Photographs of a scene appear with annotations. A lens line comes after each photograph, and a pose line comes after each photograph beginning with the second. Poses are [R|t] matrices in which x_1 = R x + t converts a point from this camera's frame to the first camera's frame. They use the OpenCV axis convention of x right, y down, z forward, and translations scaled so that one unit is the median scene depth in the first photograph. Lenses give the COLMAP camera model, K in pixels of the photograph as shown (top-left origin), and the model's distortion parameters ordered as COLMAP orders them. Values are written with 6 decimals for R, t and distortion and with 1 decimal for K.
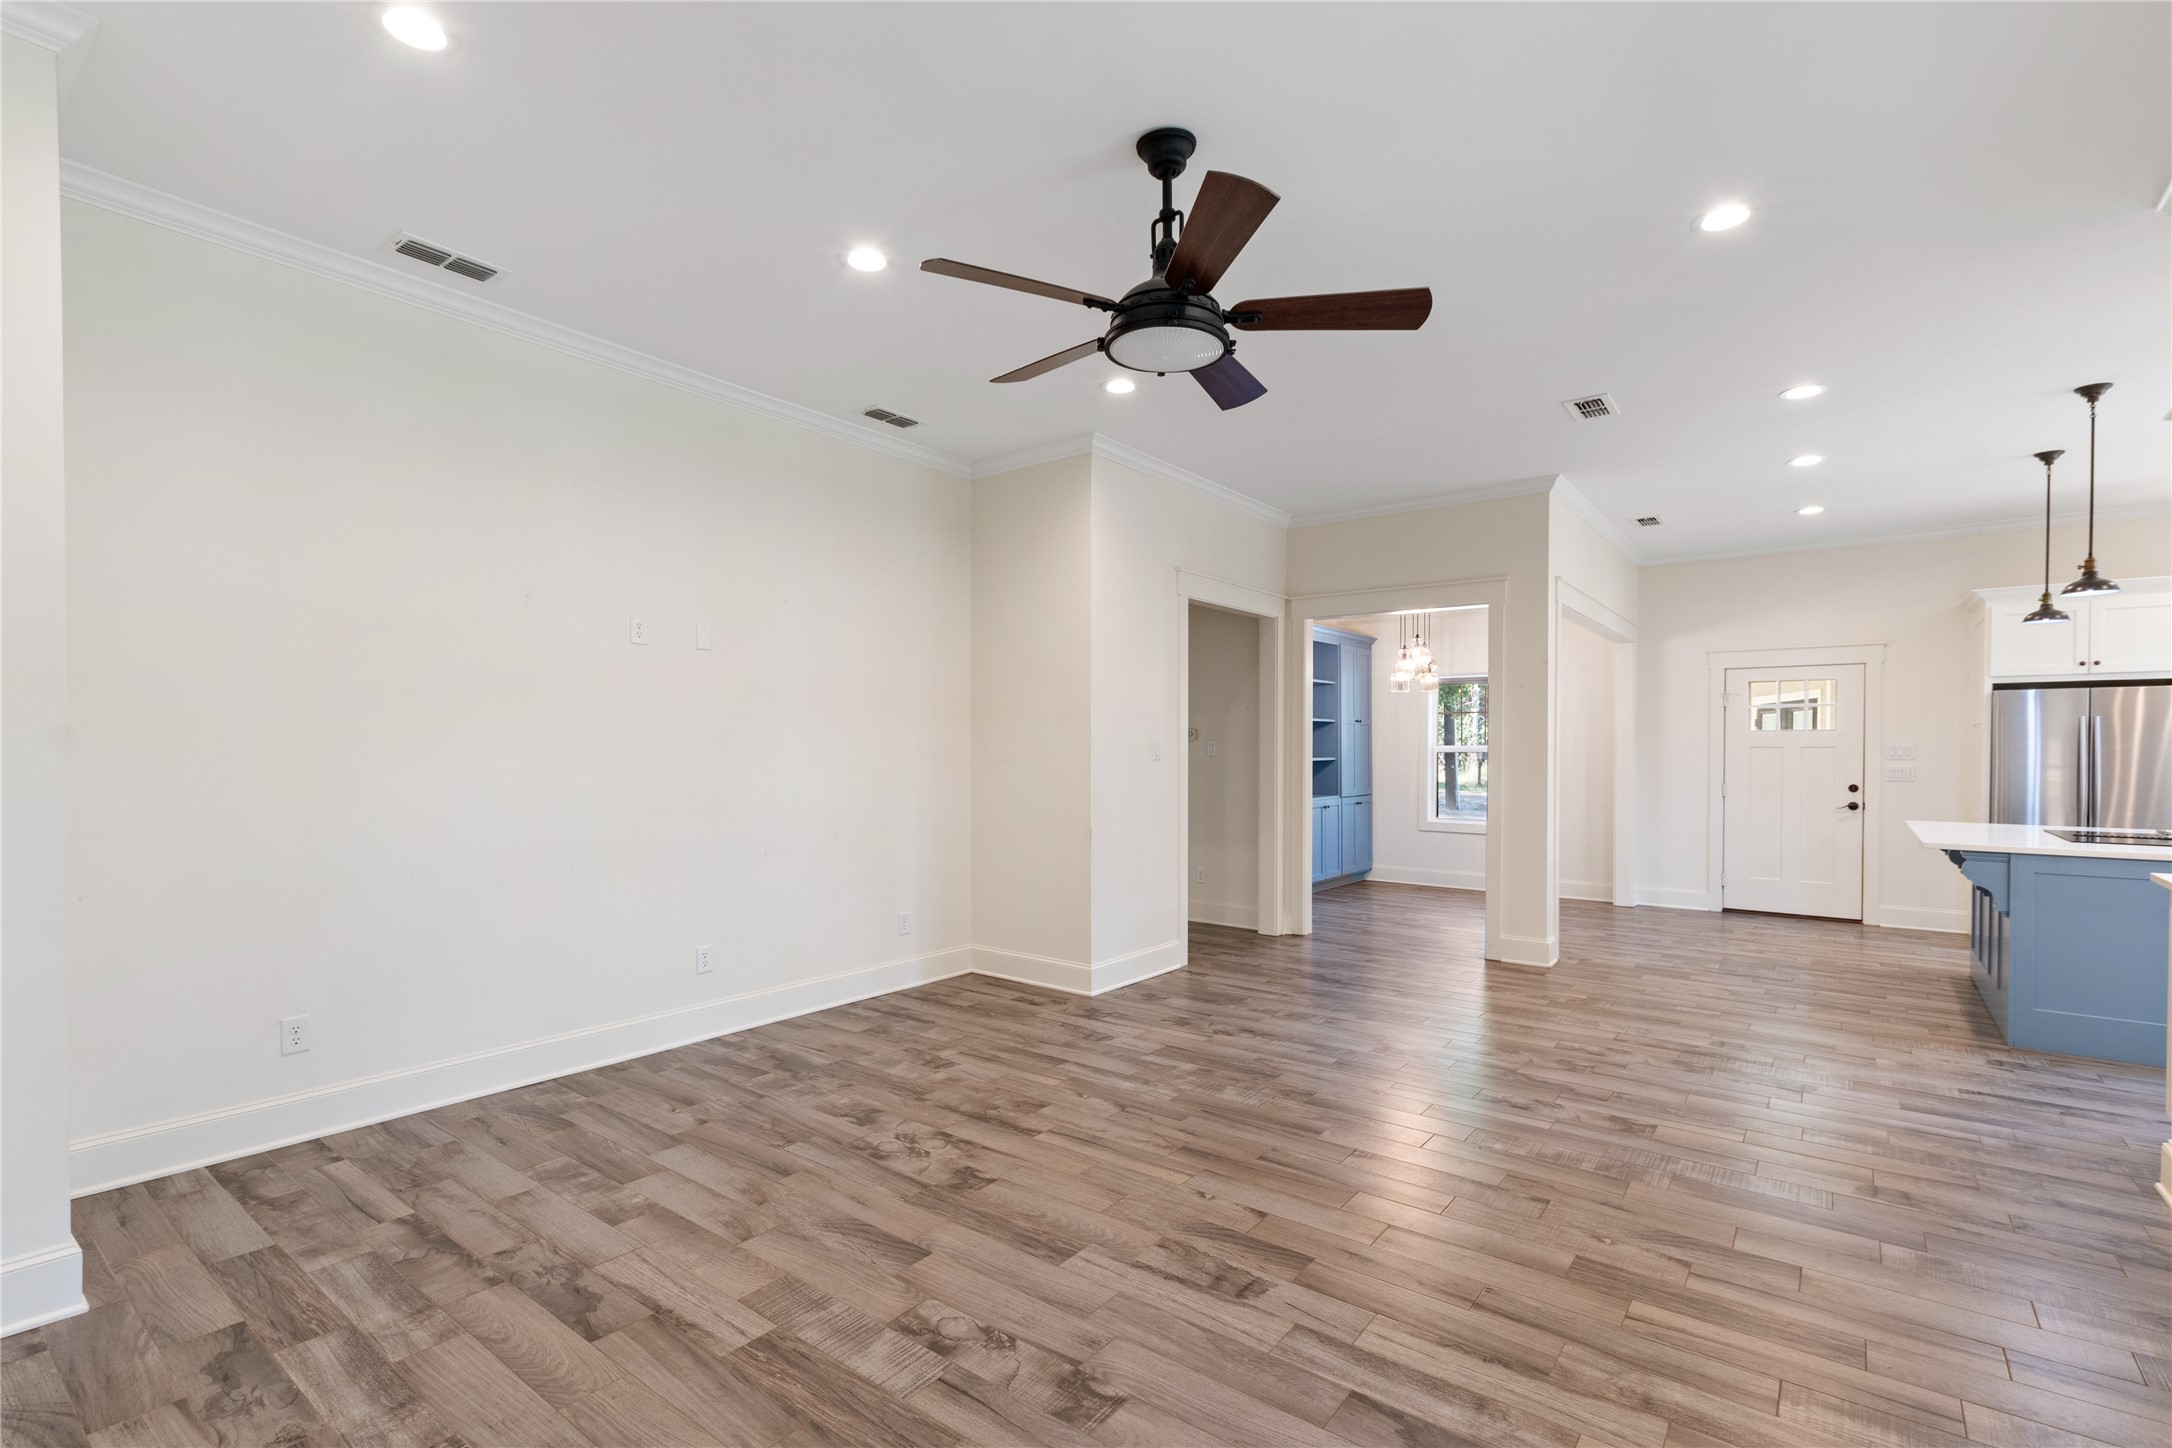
lens RADIAL K [[972.8, 0, 1089.1], [0, 972.8, 766.3], [0, 0, 1]] dist [0.004028, -0.000314]
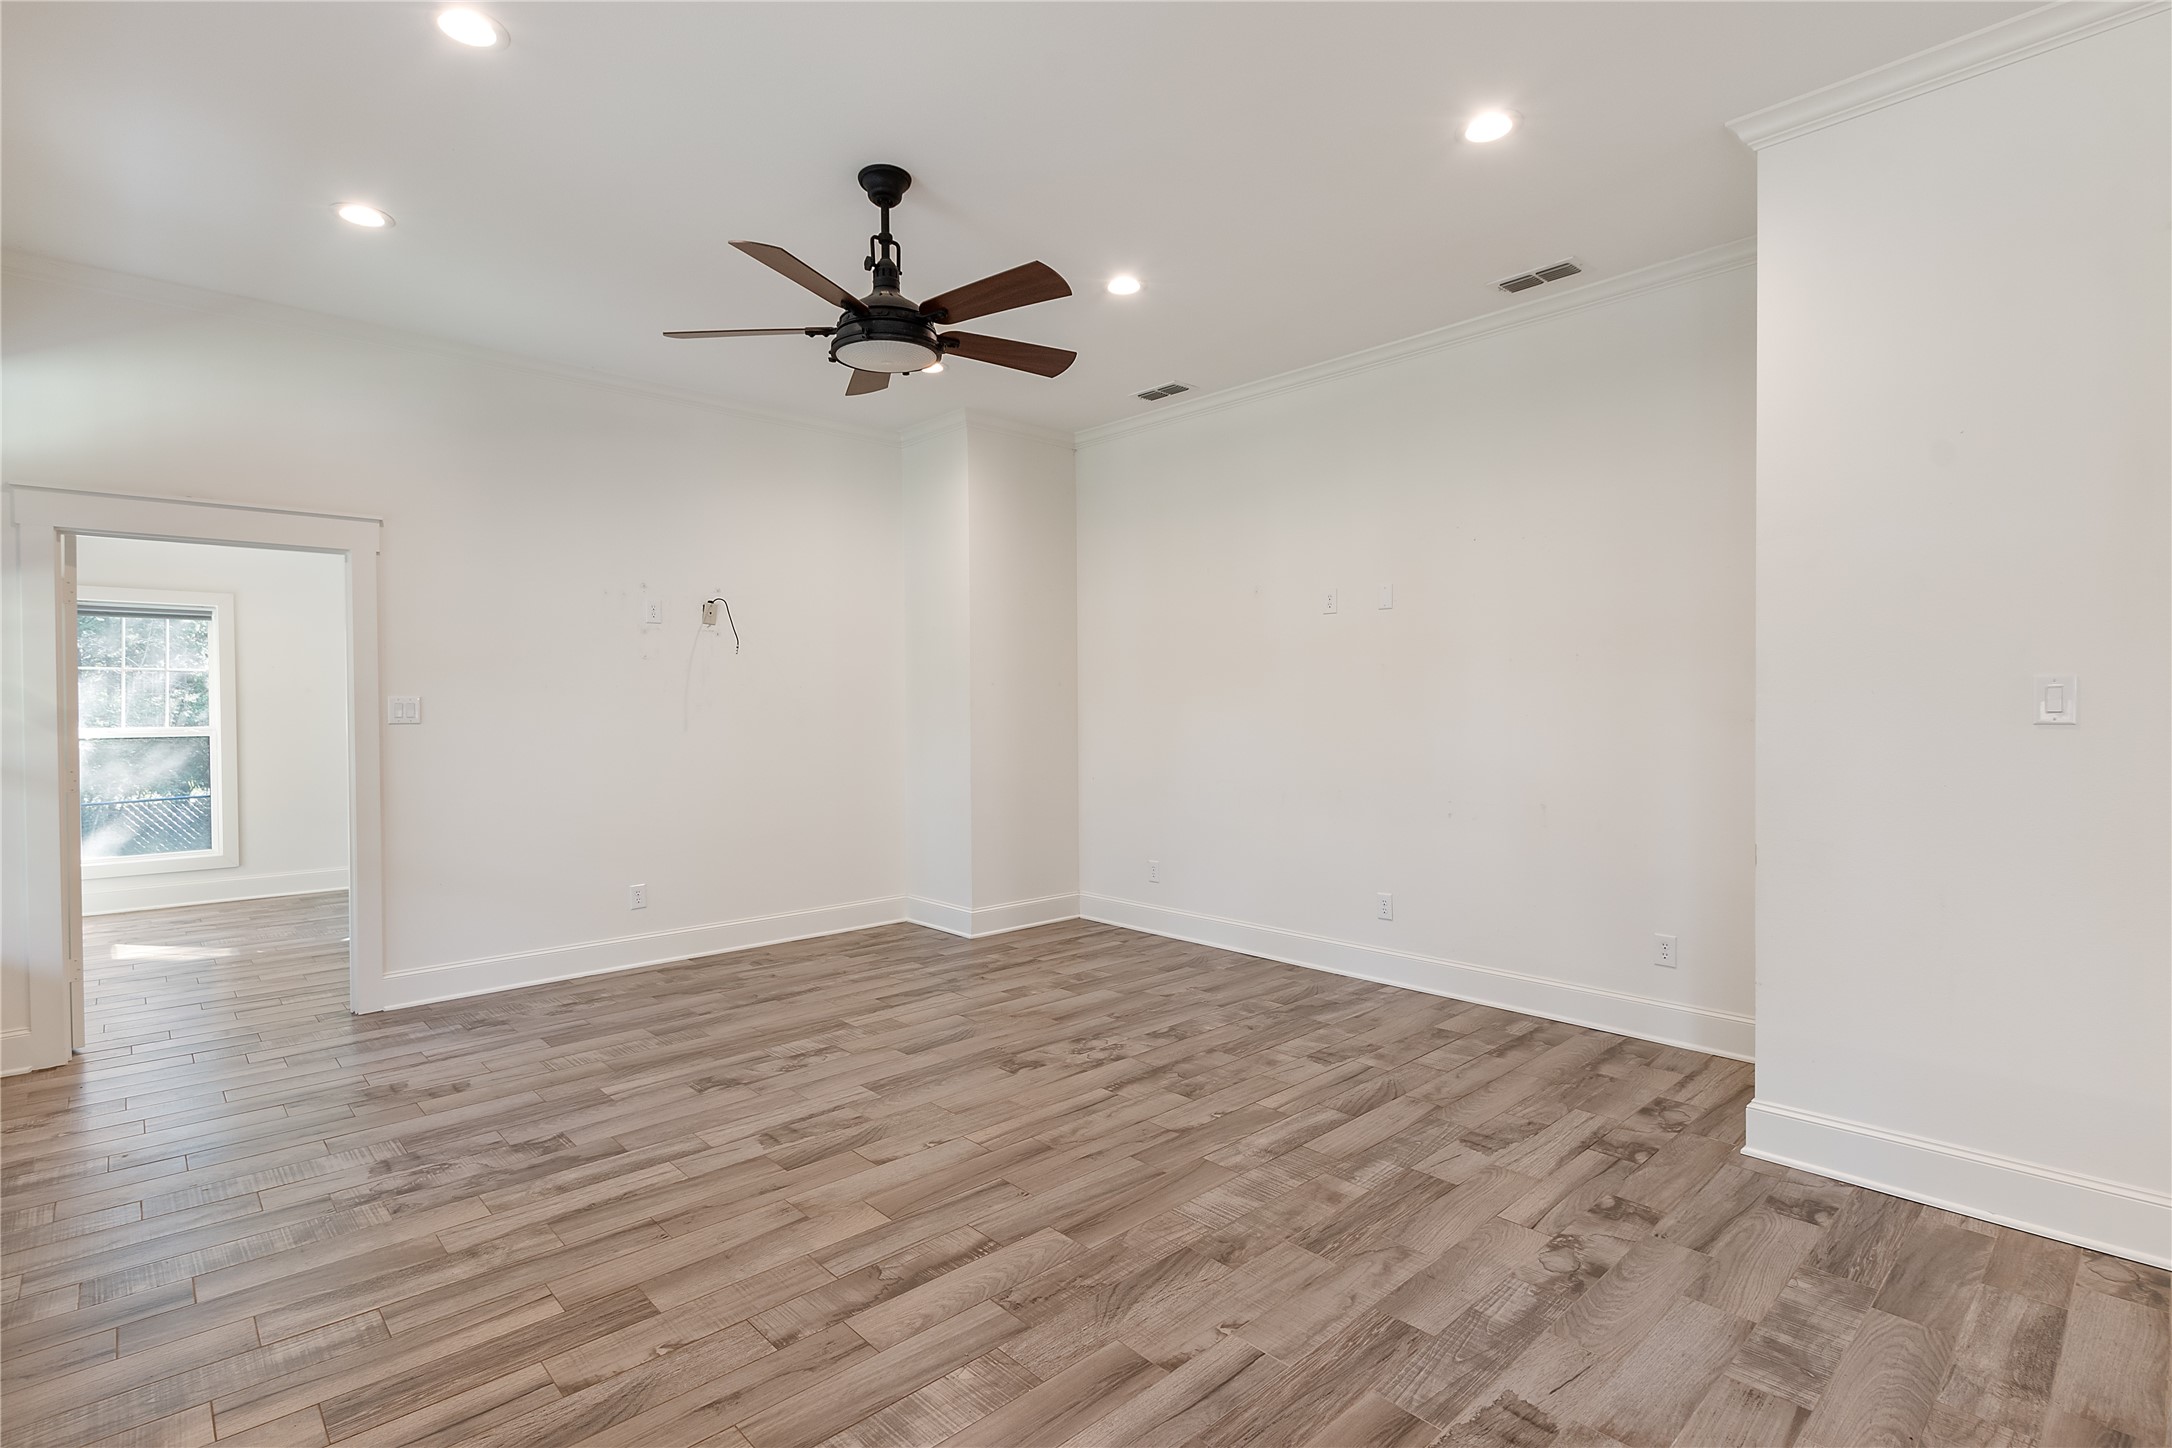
lens RADIAL K [[1058.0, 0, 1086.0], [0, 1058.0, 716.4], [0, 0, 1]] dist [0.002162, 0.000214]
pose [[-0.164198, 0.008734, -0.986389, 1.038388], [-0.012688, 0.999859, 0.010966, -0.016964], [0.986346, 0.014316, -0.164064, 1.172663]]
